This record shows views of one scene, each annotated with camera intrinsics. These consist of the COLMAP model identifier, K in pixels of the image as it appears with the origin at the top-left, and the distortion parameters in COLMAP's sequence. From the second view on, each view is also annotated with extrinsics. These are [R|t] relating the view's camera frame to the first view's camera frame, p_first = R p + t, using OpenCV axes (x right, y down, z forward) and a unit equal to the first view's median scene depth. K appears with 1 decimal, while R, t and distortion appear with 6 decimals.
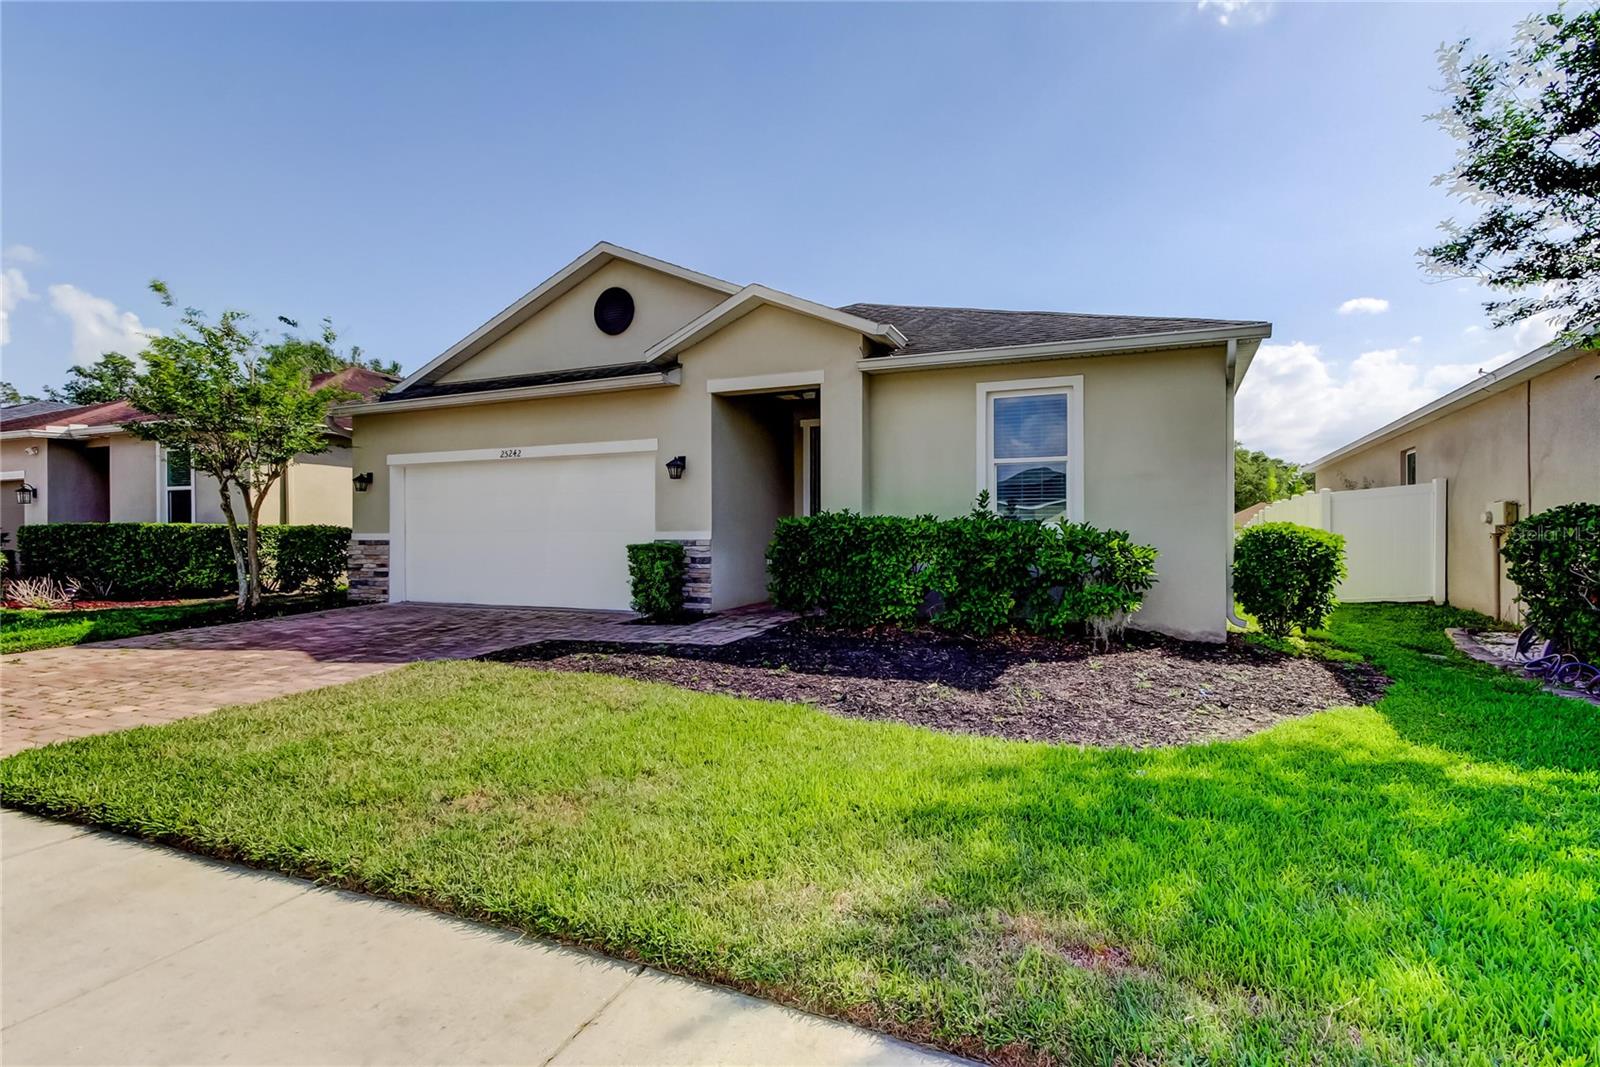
lens RADIAL K [[766.3, 0, 801.5], [0, 766.3, 528.9], [0, 0, 1]] dist [0.004089, -0.000119]
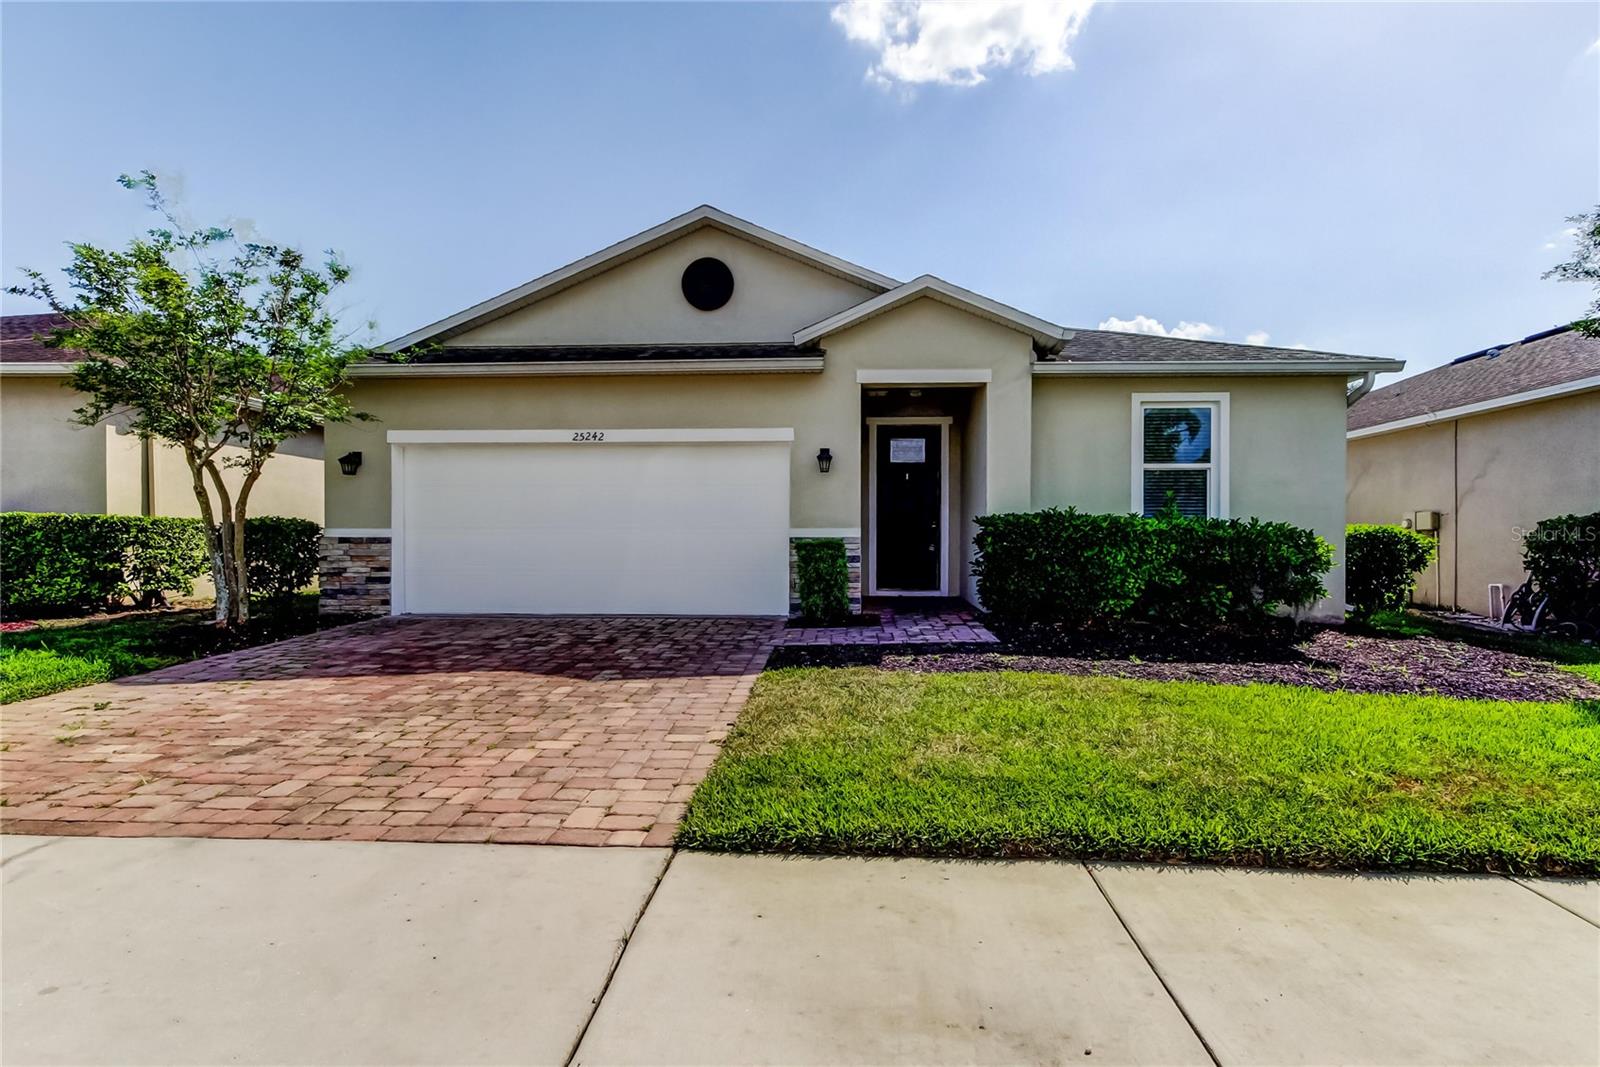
lens RADIAL K [[781.4, 0, 806.3], [0, 781.4, 539.4], [0, 0, 1]] dist [0.014422, 0.000643]
pose [[0.938580, 0.004379, 0.345033, -0.468643], [-0.006654, 0.999963, 0.005411, 0.010865], [-0.344997, -0.007374, 0.938575, 0.097118]]
